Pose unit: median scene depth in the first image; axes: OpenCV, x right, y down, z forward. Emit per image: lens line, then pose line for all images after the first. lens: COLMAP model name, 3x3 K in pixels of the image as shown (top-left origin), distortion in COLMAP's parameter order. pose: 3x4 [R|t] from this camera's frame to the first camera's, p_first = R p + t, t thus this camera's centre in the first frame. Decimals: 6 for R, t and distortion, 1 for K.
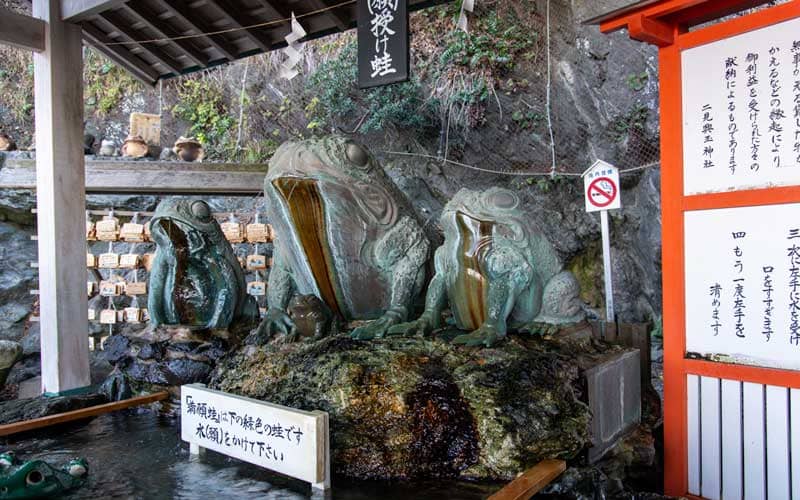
lens RADIAL K [[658.8, 0, 400.0], [0, 658.8, 250.0], [0, 0, 1]] dist [-0.001841, 0.003744]
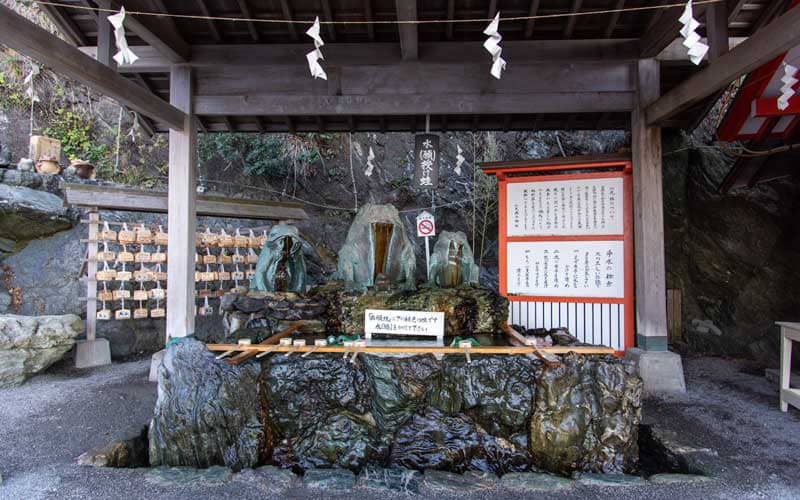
lens RADIAL K [[563.9, 0, 400.0], [0, 563.9, 250.0], [0, 0, 1]] dist [0.038943, -0.001146]
pose [[0.831832, 0.020572, 0.554646, -1.036192], [-0.016204, 0.999787, -0.012781, 0.009967], [-0.554791, 0.001645, 0.831988, -0.589794]]
